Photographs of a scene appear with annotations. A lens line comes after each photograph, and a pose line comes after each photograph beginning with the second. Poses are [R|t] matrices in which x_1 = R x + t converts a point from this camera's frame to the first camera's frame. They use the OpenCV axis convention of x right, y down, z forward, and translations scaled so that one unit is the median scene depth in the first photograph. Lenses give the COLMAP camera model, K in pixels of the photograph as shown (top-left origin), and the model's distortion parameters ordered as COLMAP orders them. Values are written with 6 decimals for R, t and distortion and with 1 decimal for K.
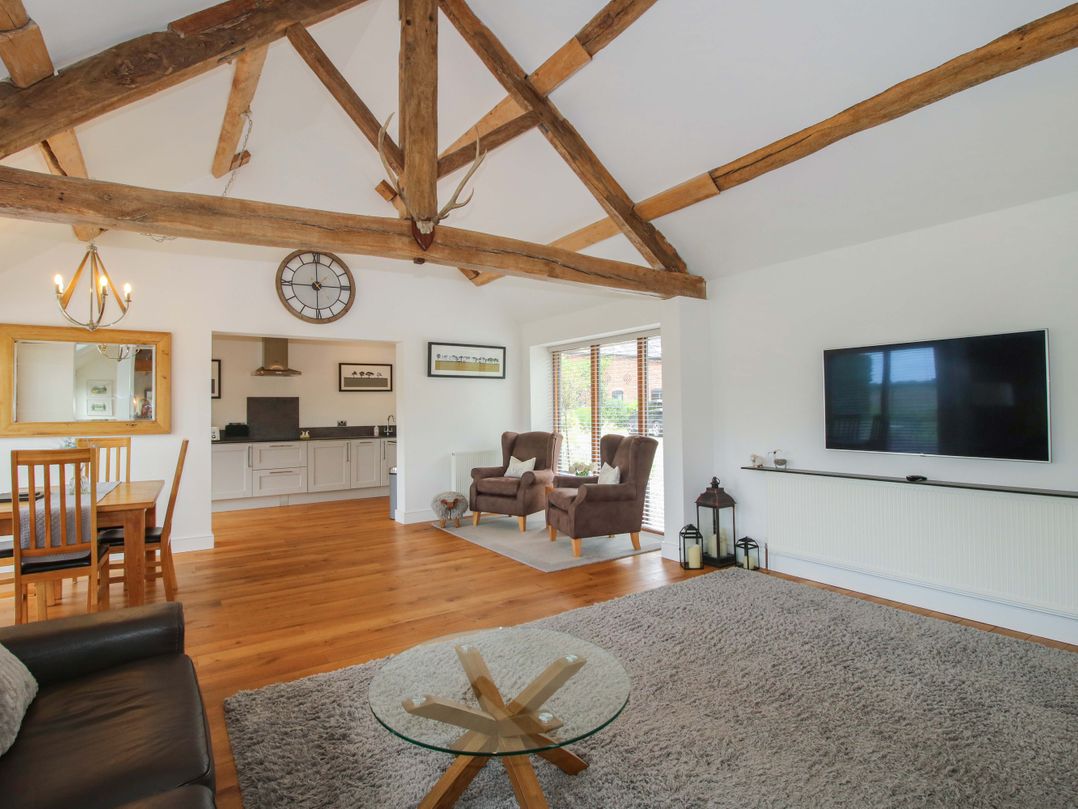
lens RADIAL K [[561.9, 0, 533.5], [0, 561.9, 401.3], [0, 0, 1]] dist [-0.002980, -0.009709]
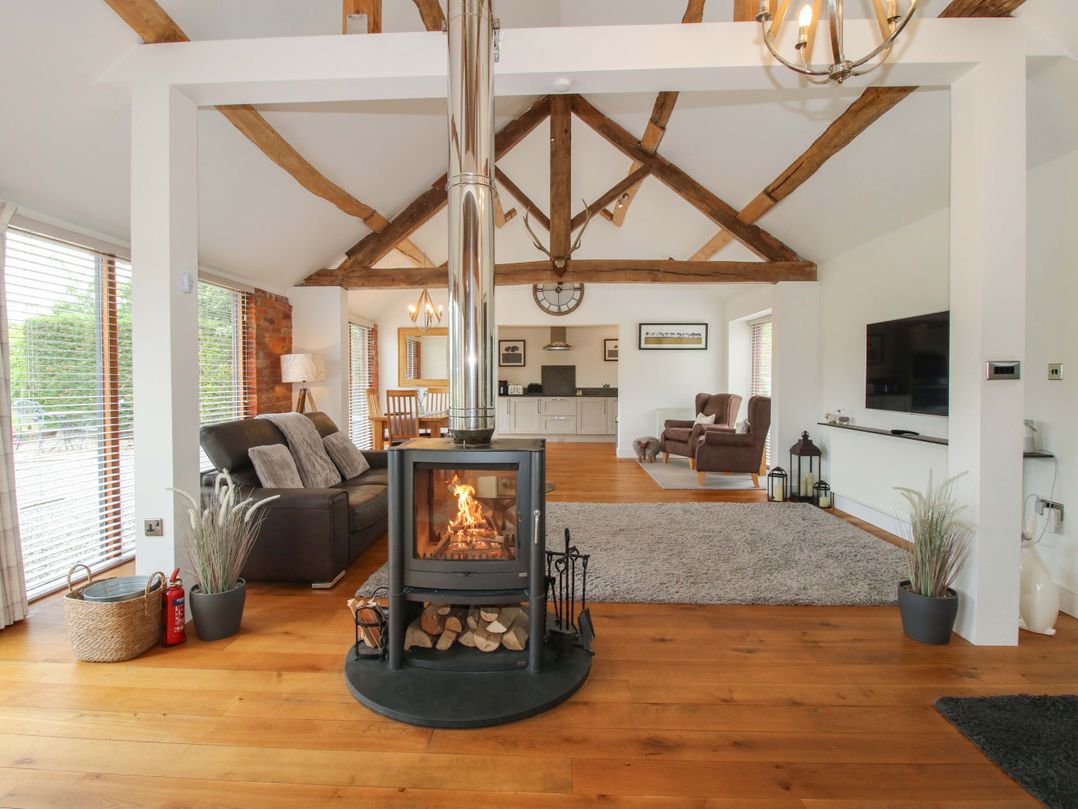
lens RADIAL K [[561.9, 0, 539.3], [0, 561.9, 399.6], [0, 0, 1]] dist [-0.002980, -0.009709]
pose [[0.817484, 0.031652, -0.575082, 0.430748], [0.000008, 0.998488, 0.054968, 0.001157], [0.575952, -0.044940, 0.816247, -0.245221]]
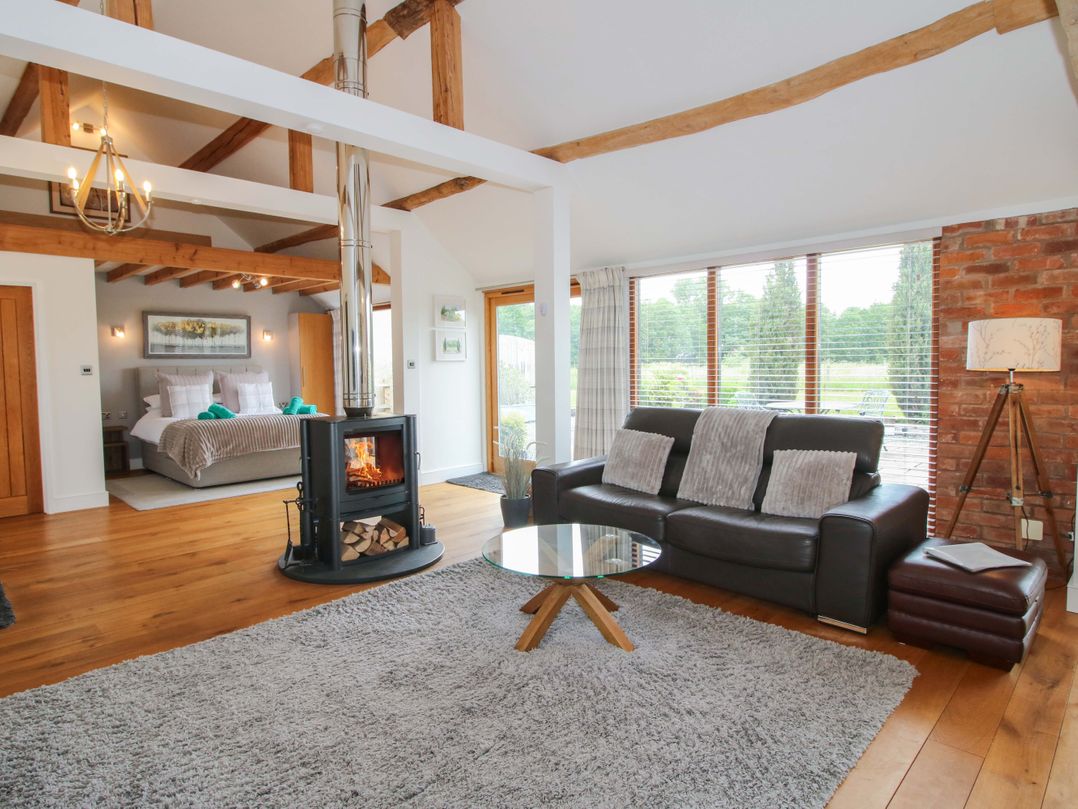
lens RADIAL K [[638.2, 0, 529.5], [0, 638.2, 398.3], [0, 0, 1]] dist [-0.001092, -0.002632]
pose [[-0.977243, 0.033714, -0.209428, 0.116355], [0.026548, 0.998965, 0.036934, 0.015797], [0.210456, 0.030534, -0.977126, 0.786522]]
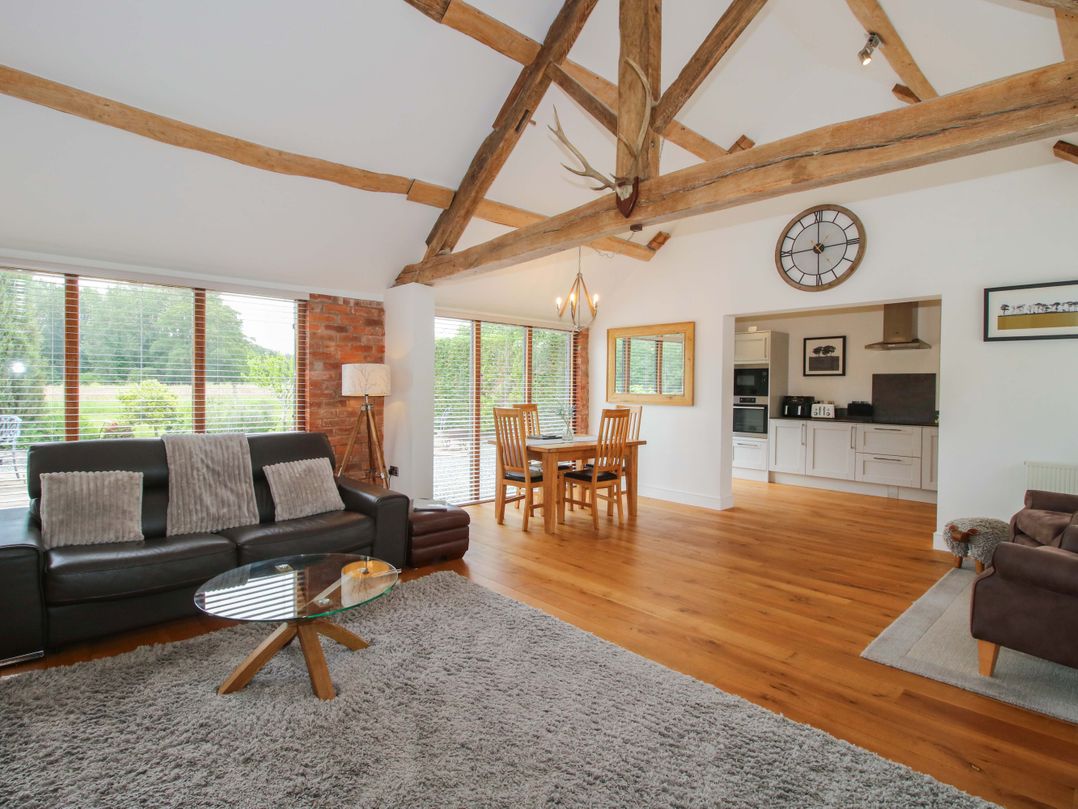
lens RADIAL K [[561.9, 0, 533.1], [0, 561.9, 399.4], [0, 0, 1]] dist [-0.002980, -0.009709]
pose [[0.165541, 0.034398, -0.985603, 0.420897], [0.002415, 0.999374, 0.035284, 0.000259], [0.986200, -0.008221, 0.165354, 0.409457]]
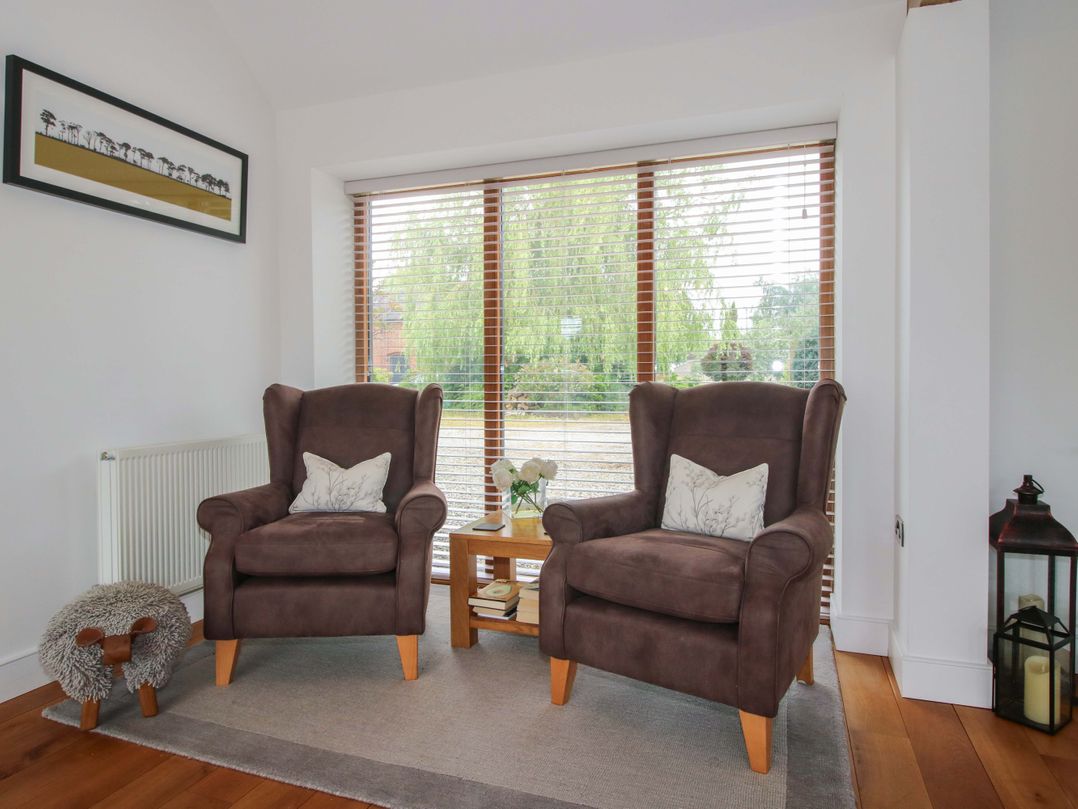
lens RADIAL K [[695.7, 0, 531.8], [0, 695.7, 395.2], [0, 0, 1]] dist [-0.003711, -0.000171]
pose [[0.811542, -0.002674, 0.584288, -0.198796], [-0.012662, 0.999674, 0.022161, 0.056730], [-0.584157, -0.025383, 0.811244, 0.635921]]
